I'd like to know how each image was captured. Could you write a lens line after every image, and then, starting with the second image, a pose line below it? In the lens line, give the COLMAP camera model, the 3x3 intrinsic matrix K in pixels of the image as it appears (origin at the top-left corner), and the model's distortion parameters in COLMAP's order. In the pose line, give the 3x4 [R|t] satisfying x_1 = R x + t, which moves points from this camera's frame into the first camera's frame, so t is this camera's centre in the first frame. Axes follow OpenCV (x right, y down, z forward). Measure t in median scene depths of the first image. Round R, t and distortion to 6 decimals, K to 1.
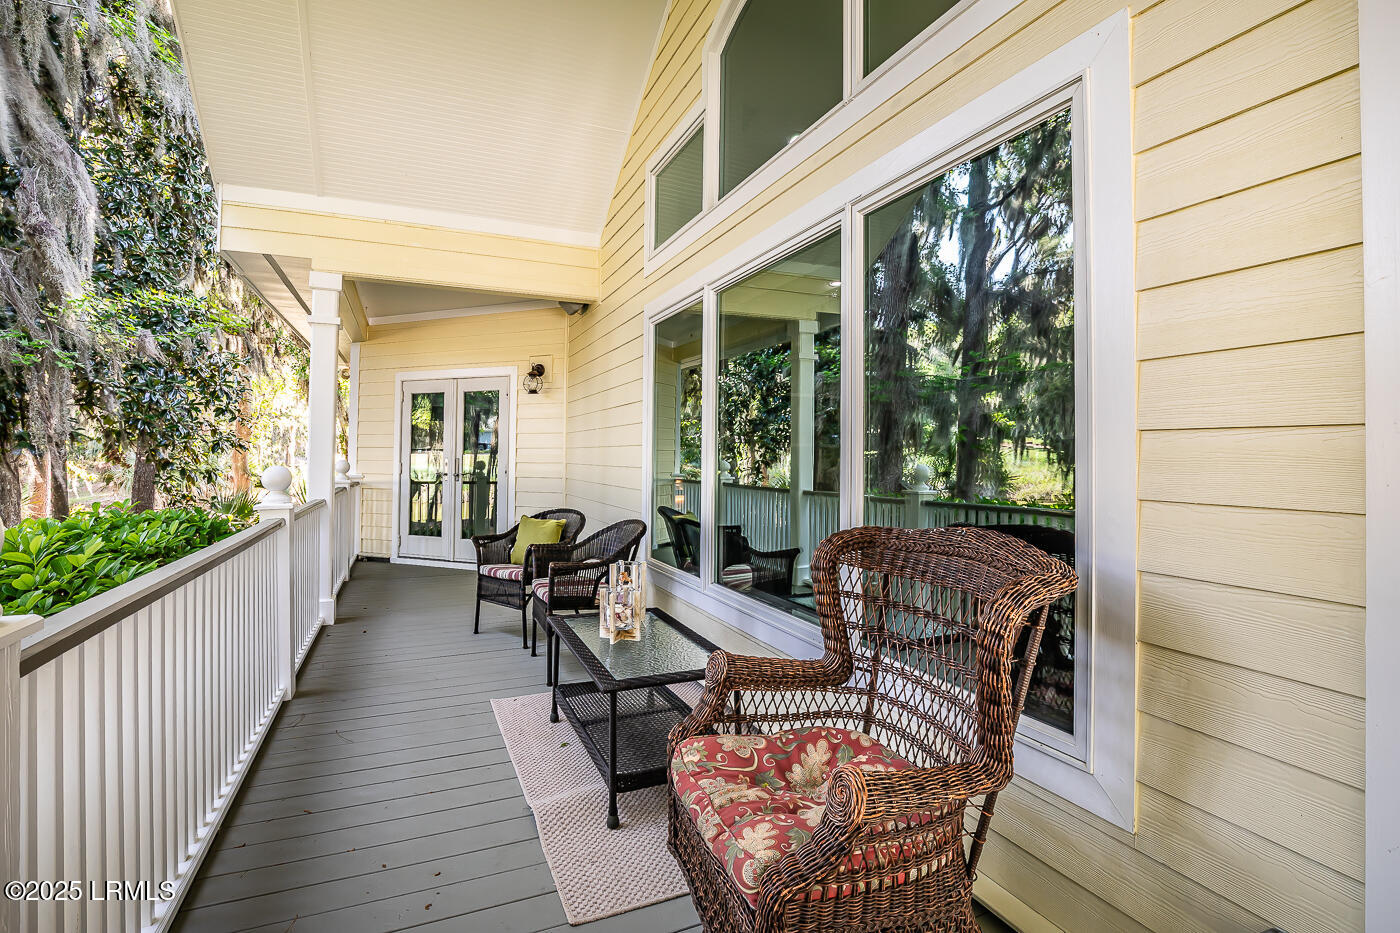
lens RADIAL K [[656.0, 0, 692.4], [0, 656.0, 444.8], [0, 0, 1]] dist [-0.017830, 0.000029]
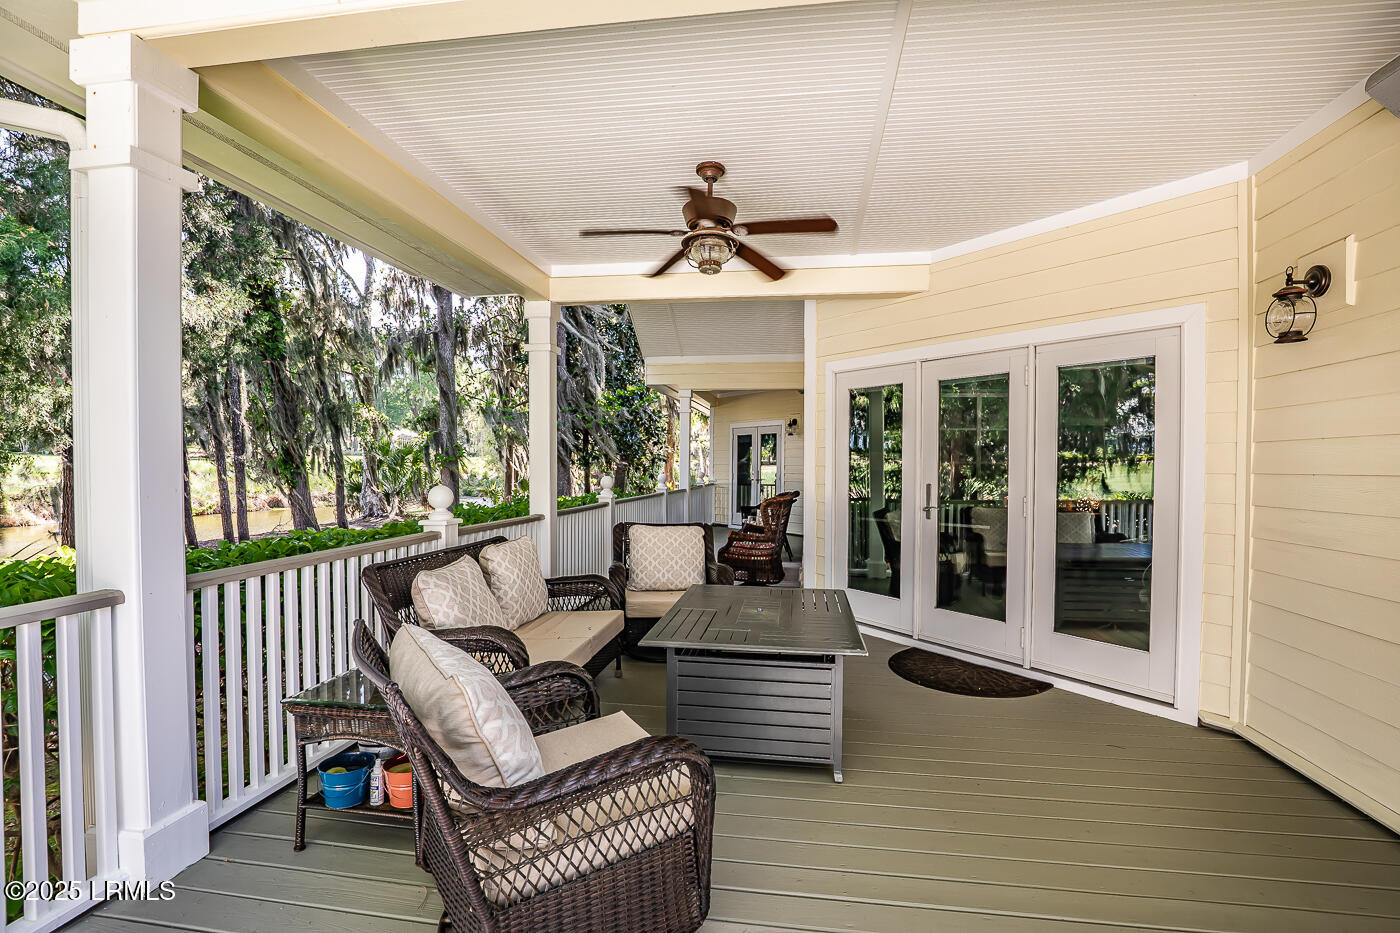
lens RADIAL K [[643.7, 0, 718.4], [0, 643.7, 466.7], [0, 0, 1]] dist [-0.032433, -0.000170]
pose [[0.850460, 0.008194, -0.525976, 0.527688], [0.002808, 0.999794, 0.020116, -0.027456], [0.526032, -0.018585, 0.850261, -0.628467]]
